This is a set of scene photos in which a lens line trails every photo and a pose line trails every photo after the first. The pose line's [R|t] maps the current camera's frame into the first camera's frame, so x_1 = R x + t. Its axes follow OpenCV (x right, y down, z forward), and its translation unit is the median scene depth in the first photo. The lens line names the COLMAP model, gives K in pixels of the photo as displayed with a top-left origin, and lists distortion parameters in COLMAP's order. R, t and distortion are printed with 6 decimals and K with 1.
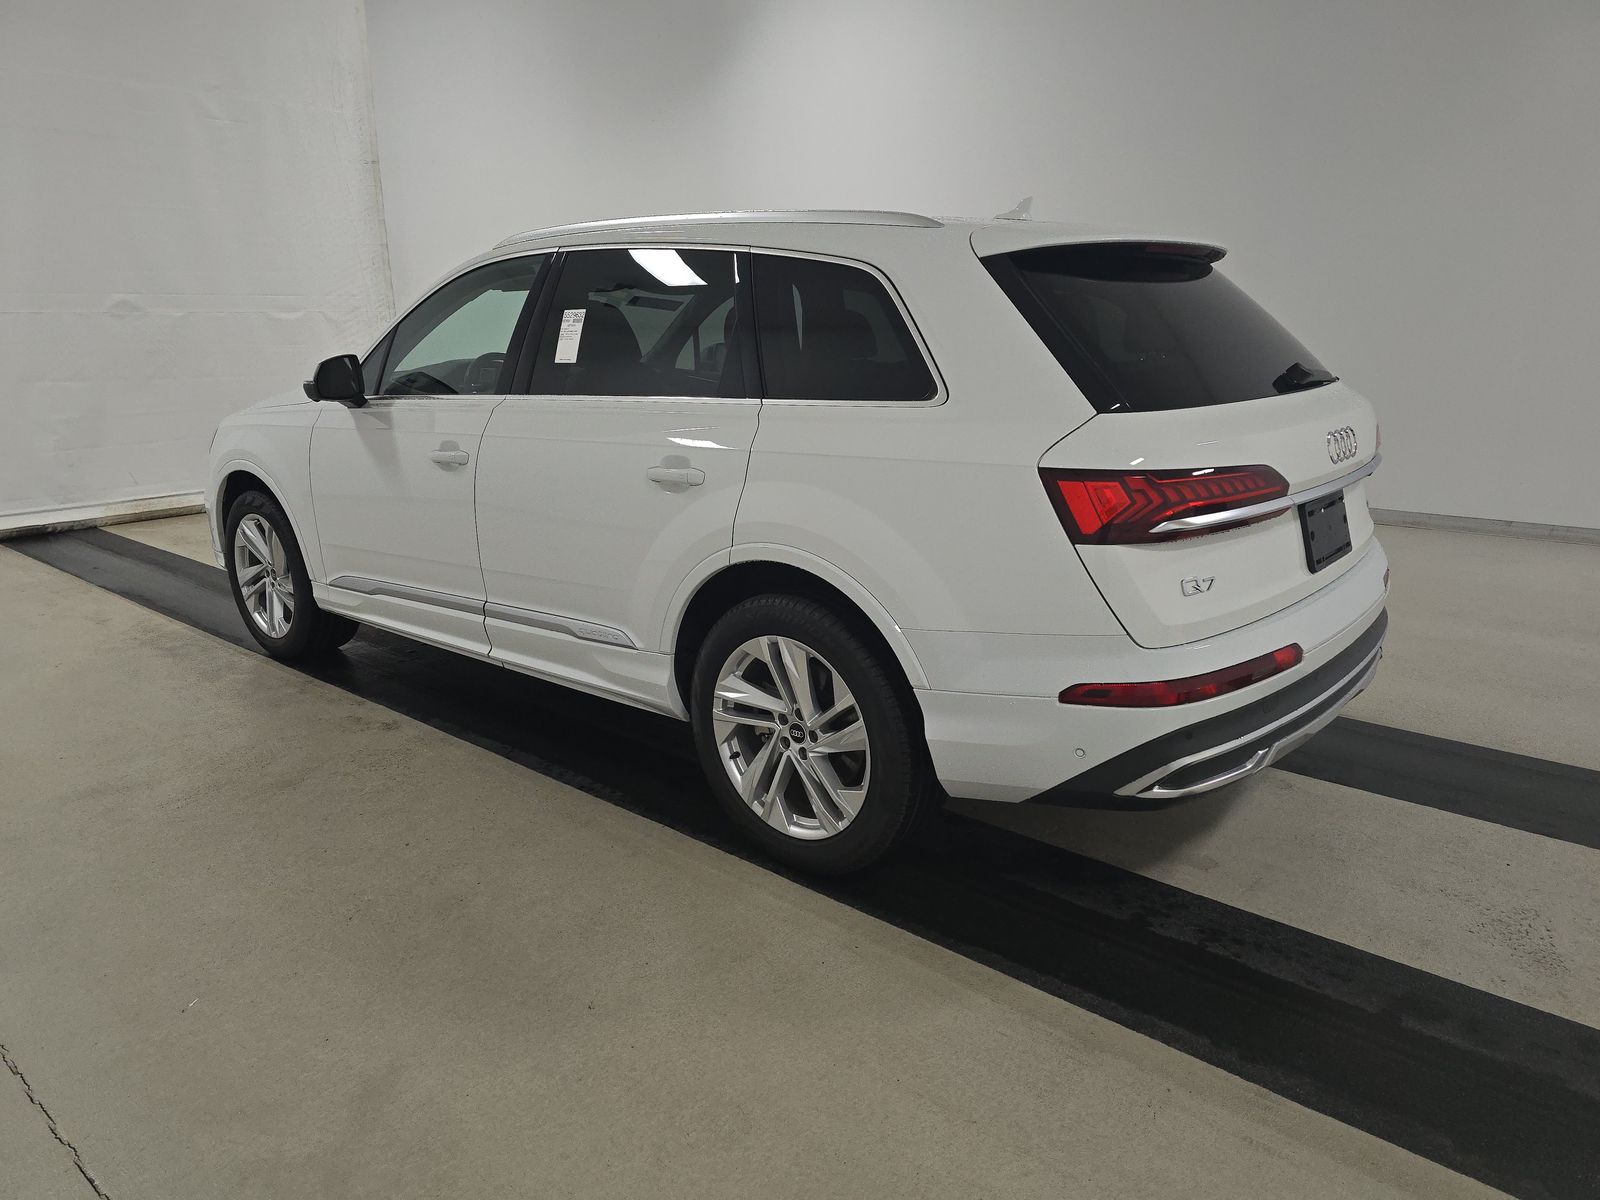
lens RADIAL K [[1084.2, 0, 806.0], [0, 1084.2, 599.7], [0, 0, 1]] dist [0.007856, -0.001873]
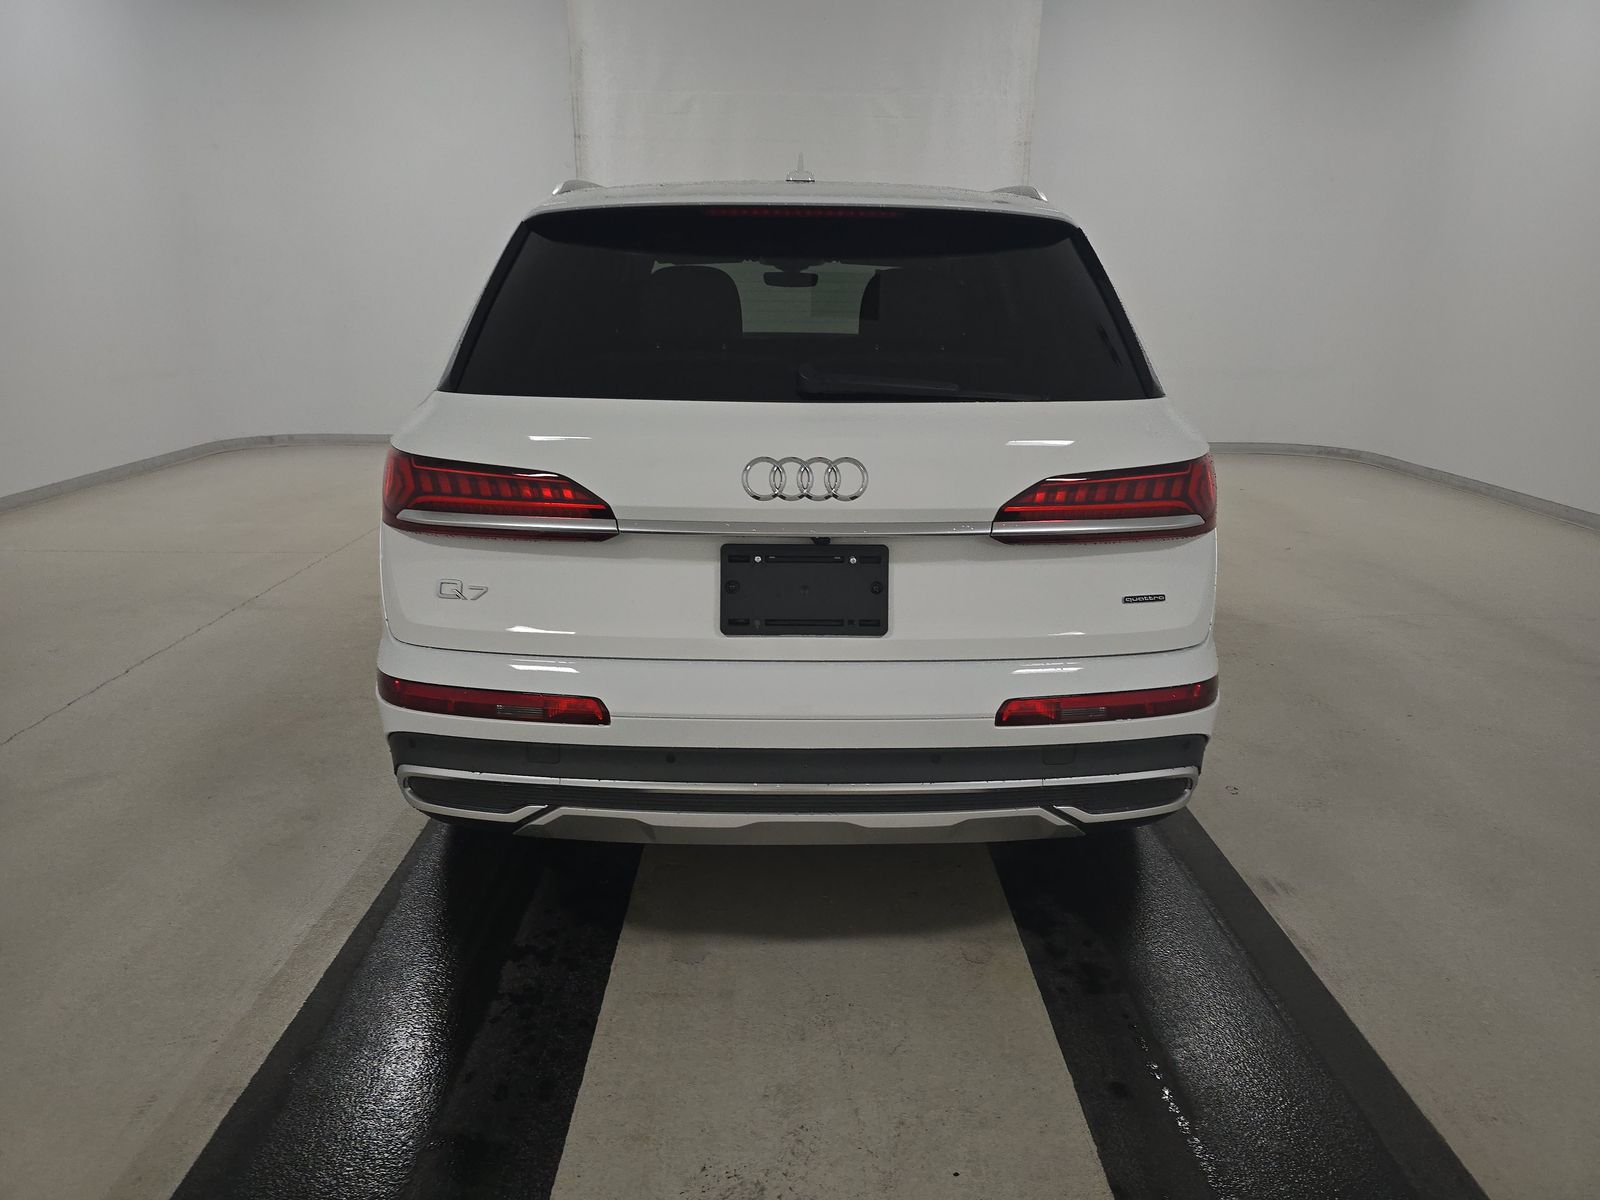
lens RADIAL K [[1084.2, 0, 806.0], [0, 1084.2, 599.7], [0, 0, 1]] dist [0.007856, -0.001873]
pose [[0.661753, 0.223566, -0.715612, 0.992265], [-0.209679, 0.971603, 0.109643, -0.136296], [0.719804, 0.077492, 0.689839, 0.485823]]
